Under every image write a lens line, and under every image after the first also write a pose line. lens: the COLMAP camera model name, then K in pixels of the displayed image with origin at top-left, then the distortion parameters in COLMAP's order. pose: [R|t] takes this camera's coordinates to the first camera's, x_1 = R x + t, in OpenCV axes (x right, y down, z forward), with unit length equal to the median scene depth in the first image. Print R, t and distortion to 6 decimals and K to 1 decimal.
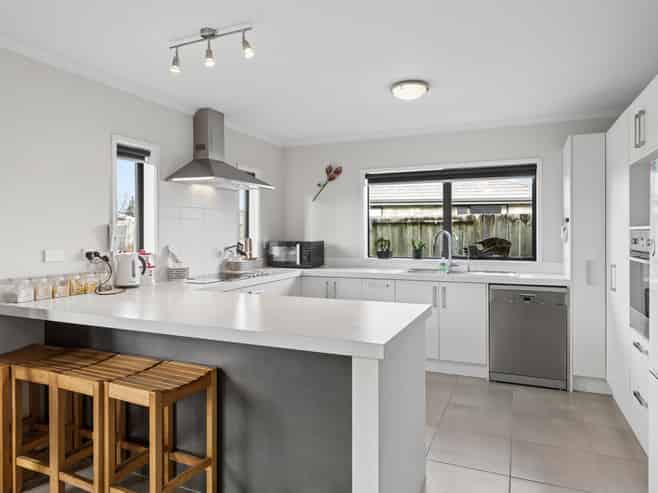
lens RADIAL K [[427.6, 0, 329.0], [0, 427.6, 246.5], [0, 0, 1]] dist [-0.000224, -0.000042]
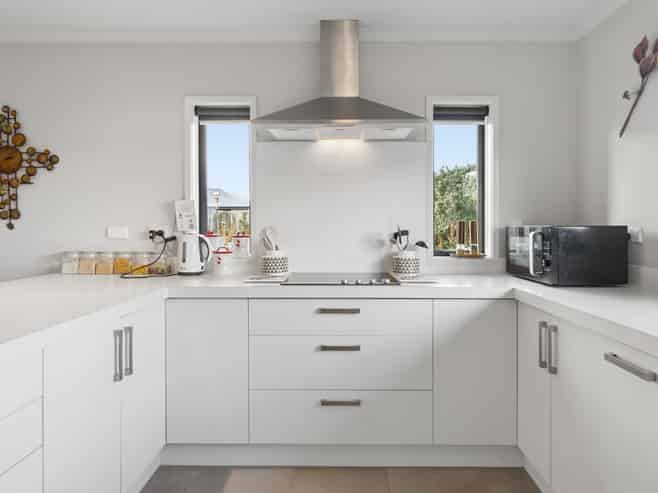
lens RADIAL K [[476.1, 0, 329.0], [0, 476.1, 246.5], [0, 0, 1]] dist [-0.002923, -0.001503]
pose [[0.390434, 0.043983, -0.919580, 0.354485], [-0.030822, 0.998923, 0.034691, 0.000119], [0.920115, 0.014799, 0.391369, 0.635265]]
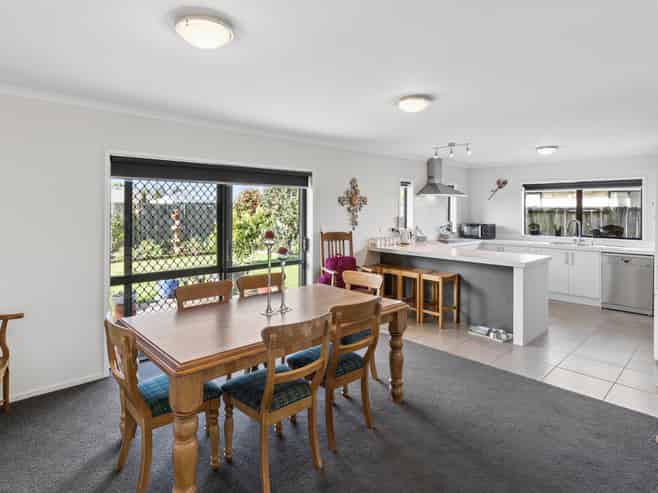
lens RADIAL K [[373.2, 0, 328.6], [0, 373.2, 209.3], [0, 0, 1]] dist [-0.001123, -0.000771]
pose [[0.918332, 0.006646, -0.395755, -0.039337], [-0.018766, 0.999466, -0.026763, -0.020925], [0.395365, 0.032004, 0.917966, -0.724405]]
